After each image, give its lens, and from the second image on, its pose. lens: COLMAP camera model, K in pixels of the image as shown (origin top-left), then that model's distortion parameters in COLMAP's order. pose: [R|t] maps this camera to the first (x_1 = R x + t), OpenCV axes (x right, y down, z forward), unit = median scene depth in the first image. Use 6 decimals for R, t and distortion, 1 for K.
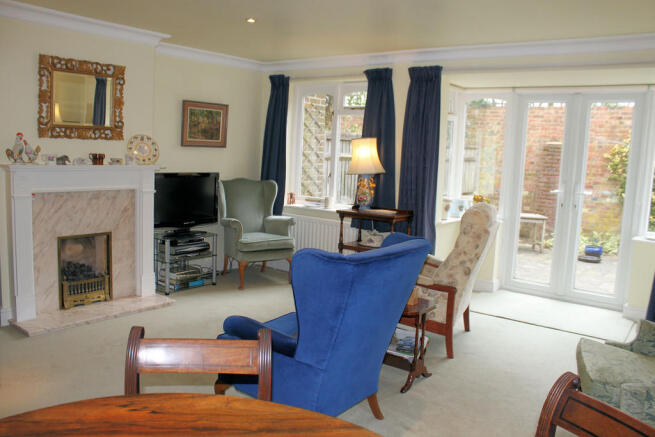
lens RADIAL K [[544.2, 0, 316.6], [0, 544.2, 219.2], [0, 0, 1]] dist [-0.153919, 0.120839]
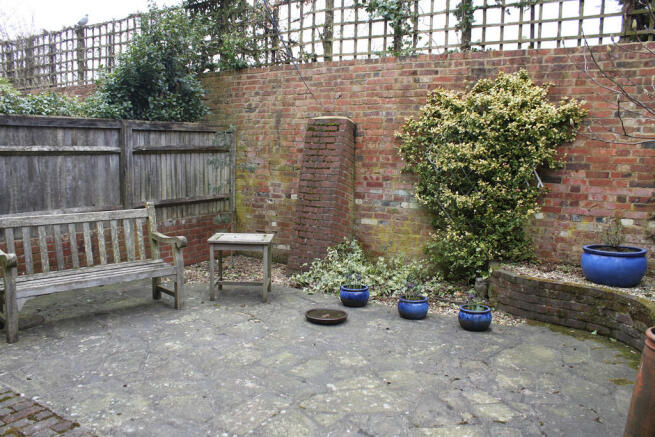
lens RADIAL K [[544.2, 0, 316.6], [0, 544.2, 219.2], [0, 0, 1]] dist [-0.153919, 0.120839]
pose [[0.995022, -0.038161, 0.092063, 0.393375], [0.037936, 0.999271, 0.004195, -0.026258], [-0.092156, -0.000682, 0.995744, 0.368068]]
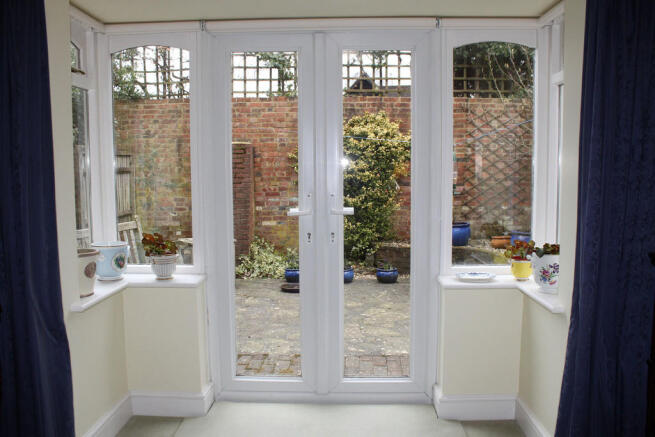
lens RADIAL K [[544.2, 0, 316.6], [0, 544.2, 219.2], [0, 0, 1]] dist [-0.153919, 0.120839]
pose [[0.806954, -0.099630, 0.582151, 0.075853], [0.113894, 0.993419, 0.012140, -0.026329], [-0.579529, 0.056507, 0.812990, 0.283493]]
